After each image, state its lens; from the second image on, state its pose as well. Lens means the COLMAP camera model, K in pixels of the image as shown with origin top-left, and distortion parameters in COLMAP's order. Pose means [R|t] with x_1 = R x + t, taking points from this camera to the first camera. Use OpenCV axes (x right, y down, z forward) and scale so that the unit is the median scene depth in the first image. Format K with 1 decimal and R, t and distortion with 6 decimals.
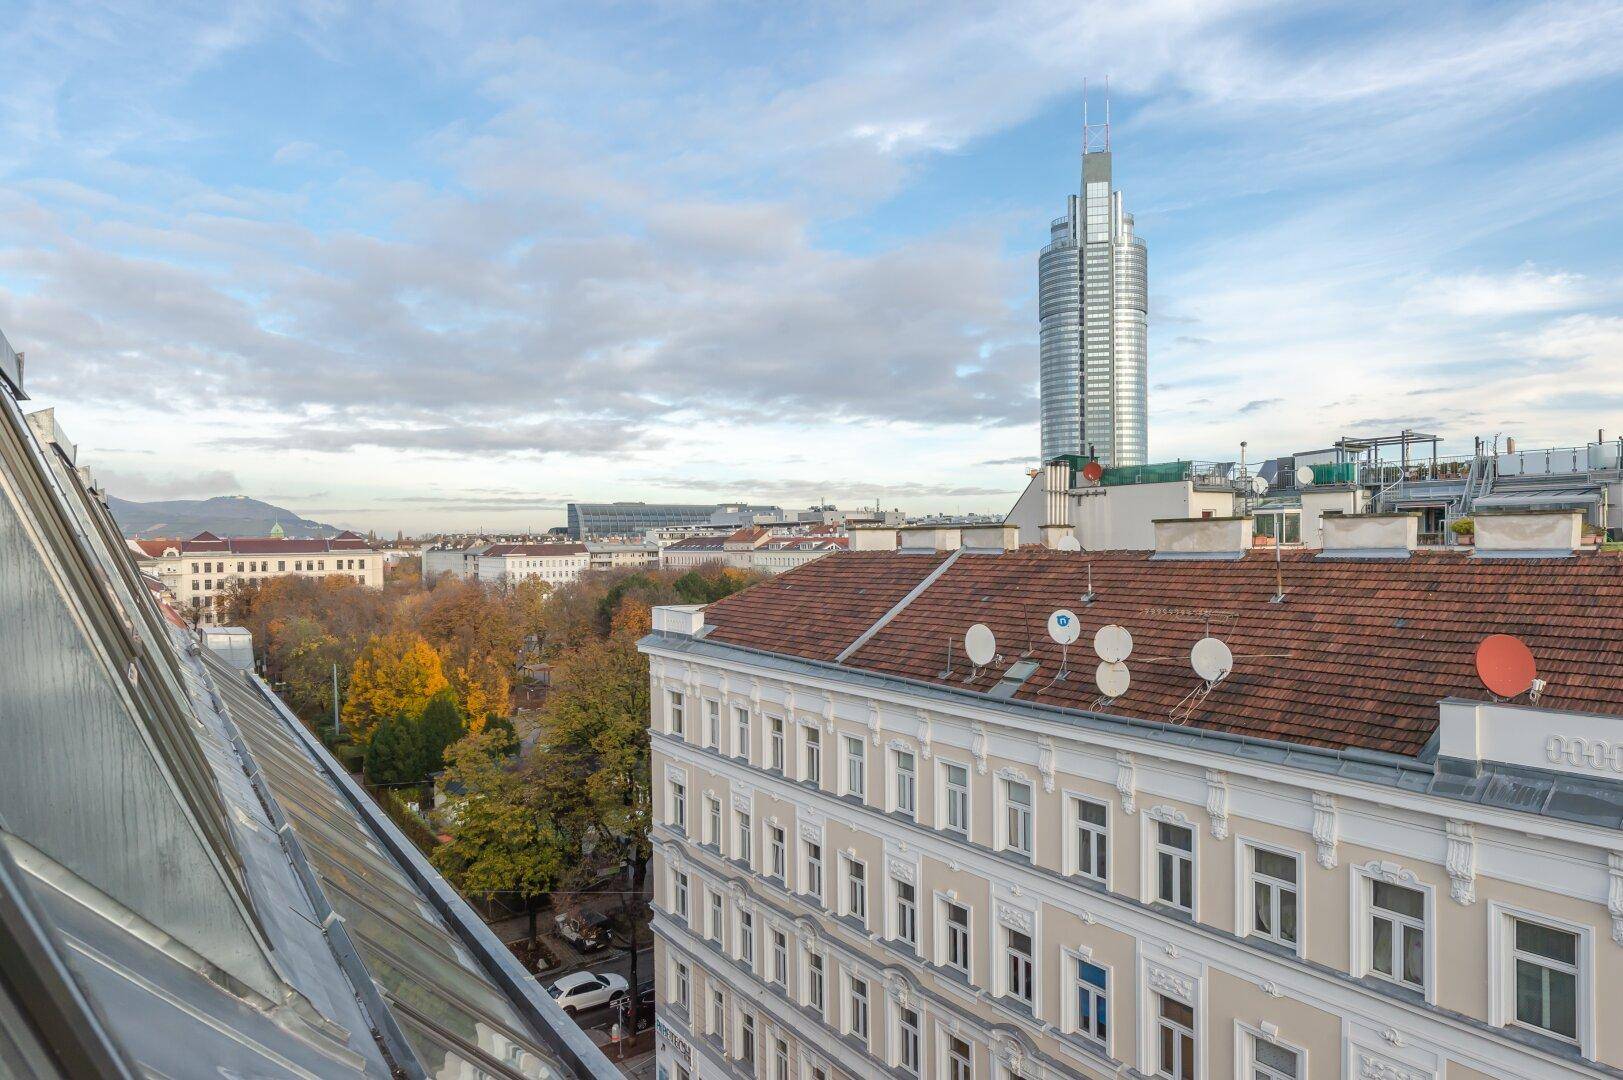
lens RADIAL K [[912.6, 0, 818.3], [0, 912.6, 554.0], [0, 0, 1]] dist [0.019618, -0.021042]
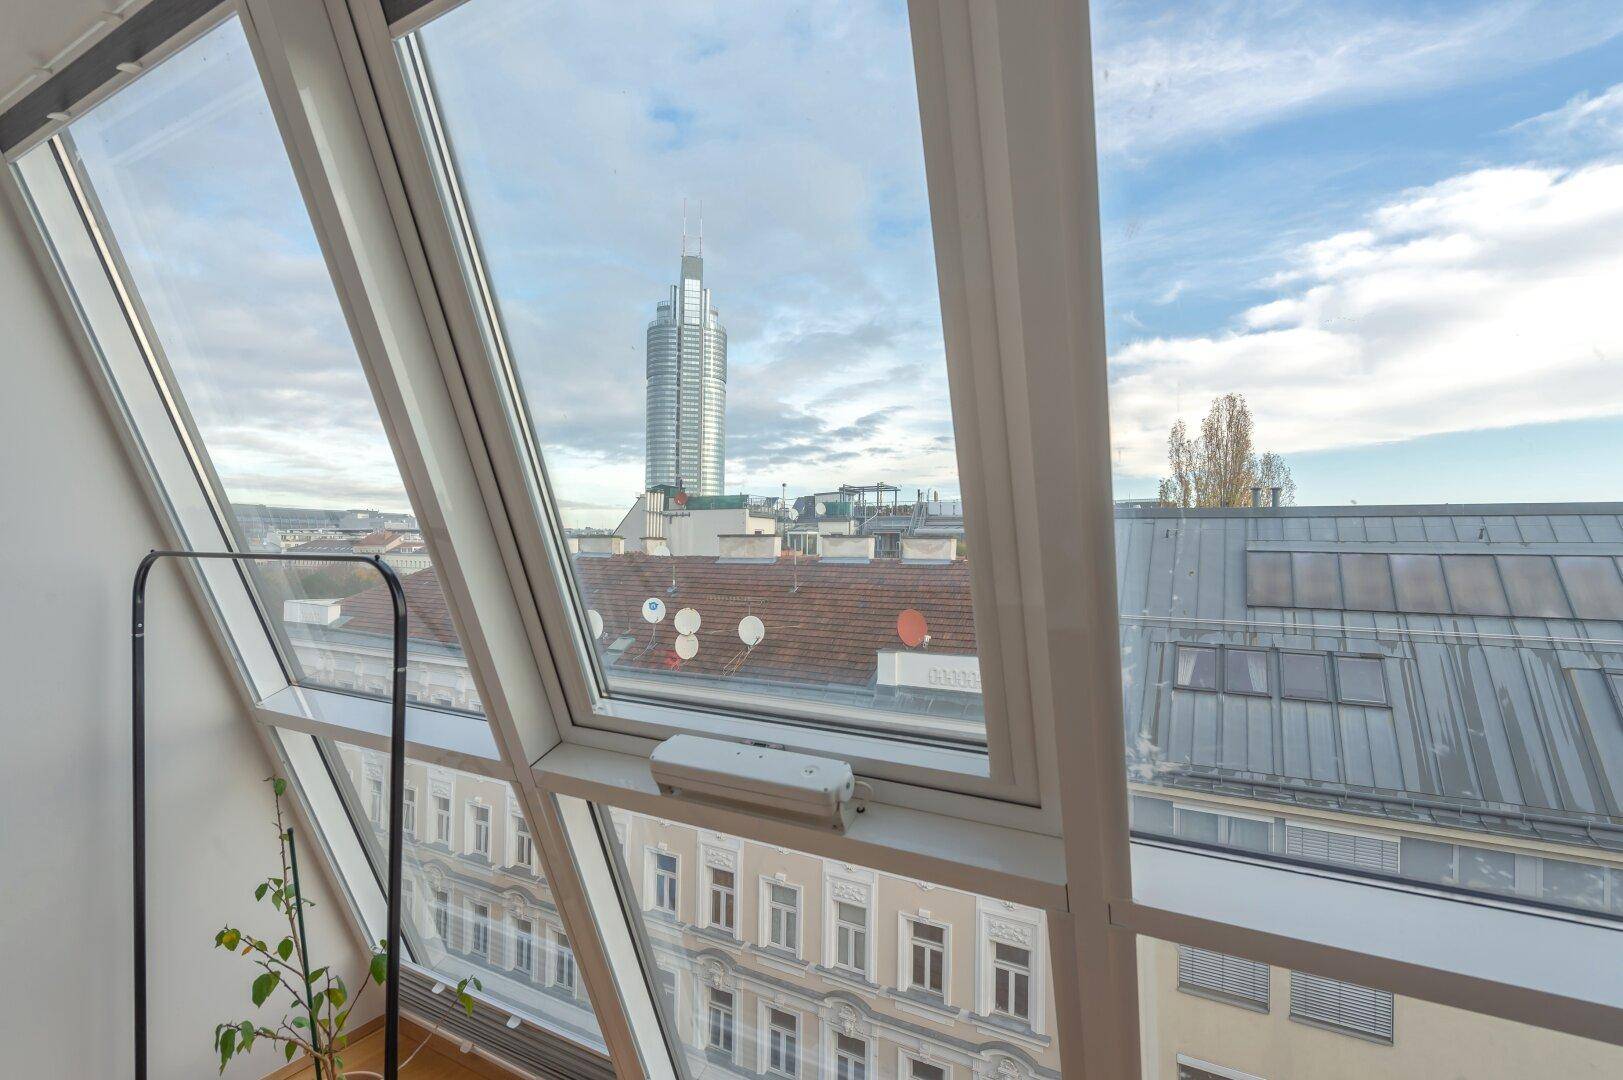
lens RADIAL K [[744.0, 0, 790.6], [0, 744.0, 541.8], [0, 0, 1]] dist [0.018553, -0.000141]
pose [[0.908220, 0.029077, 0.417481, -0.010792], [-0.017456, 0.999347, -0.031626, 0.007013], [-0.418129, 0.021436, 0.908135, -0.079609]]
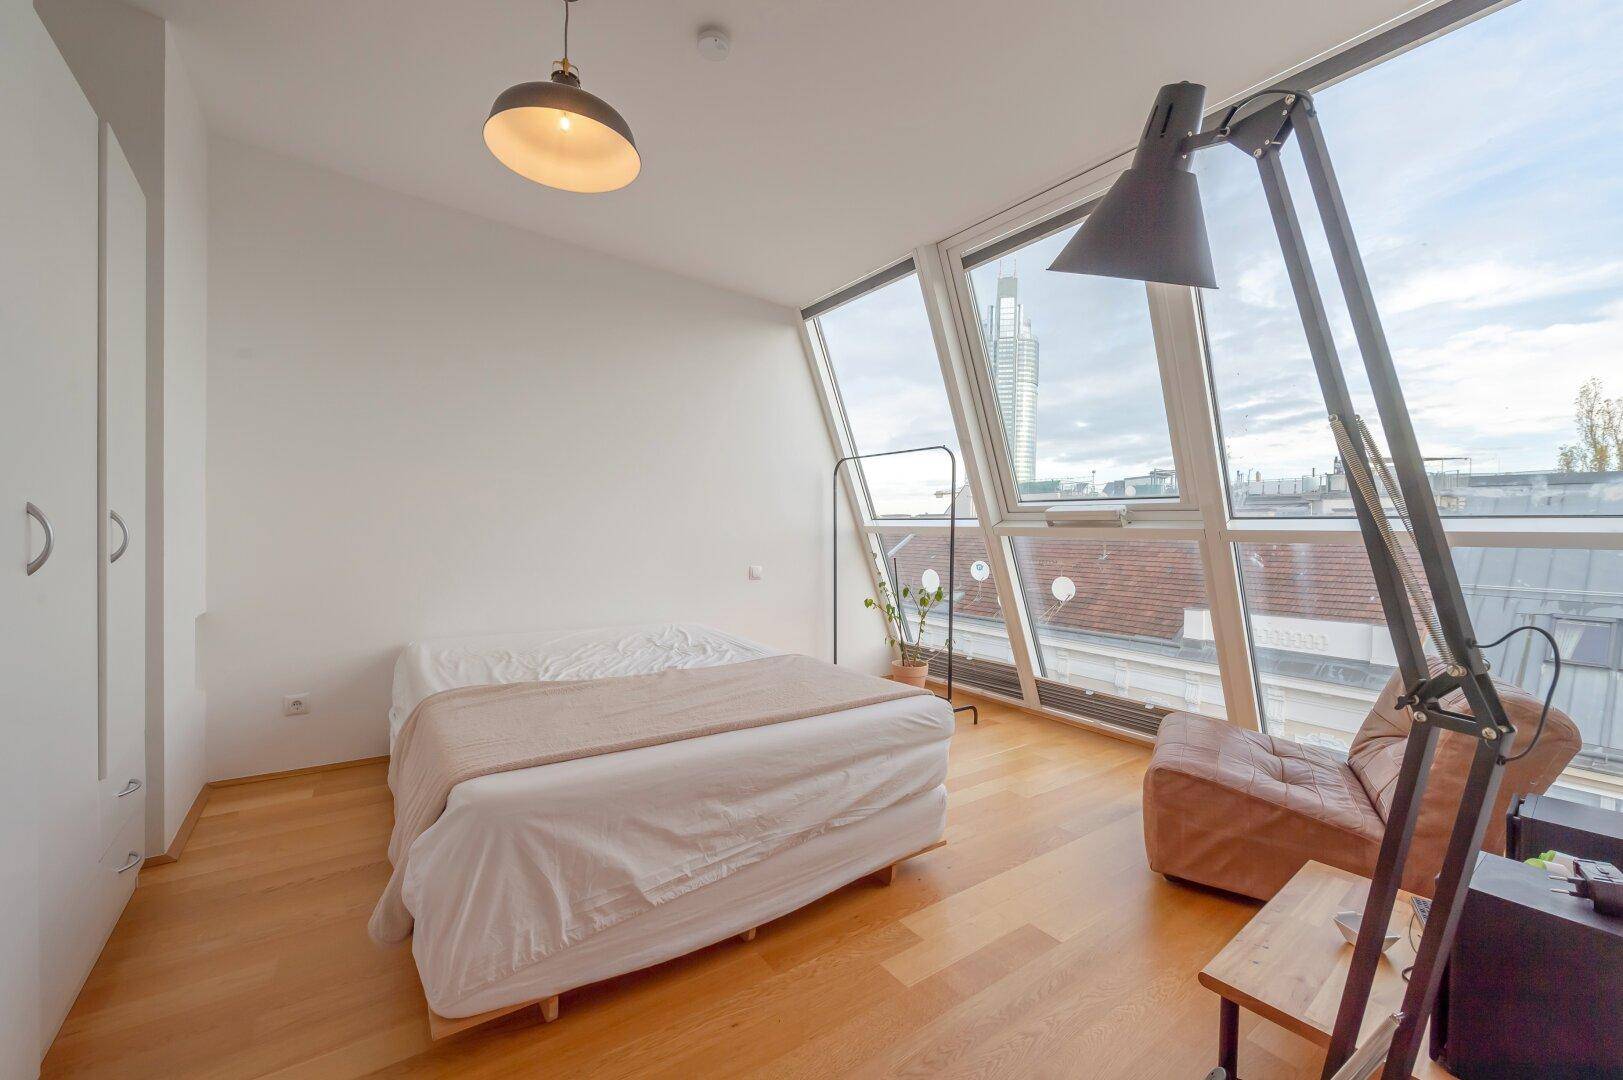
lens RADIAL K [[635.5, 0, 804.8], [0, 635.5, 544.5], [0, 0, 1]] dist [0.011372, -0.004371]
pose [[0.999578, 0.028972, -0.002129, -0.049089], [-0.028973, 0.999580, -0.000187, 0.031693], [0.002123, 0.000249, 0.999998, -0.163086]]
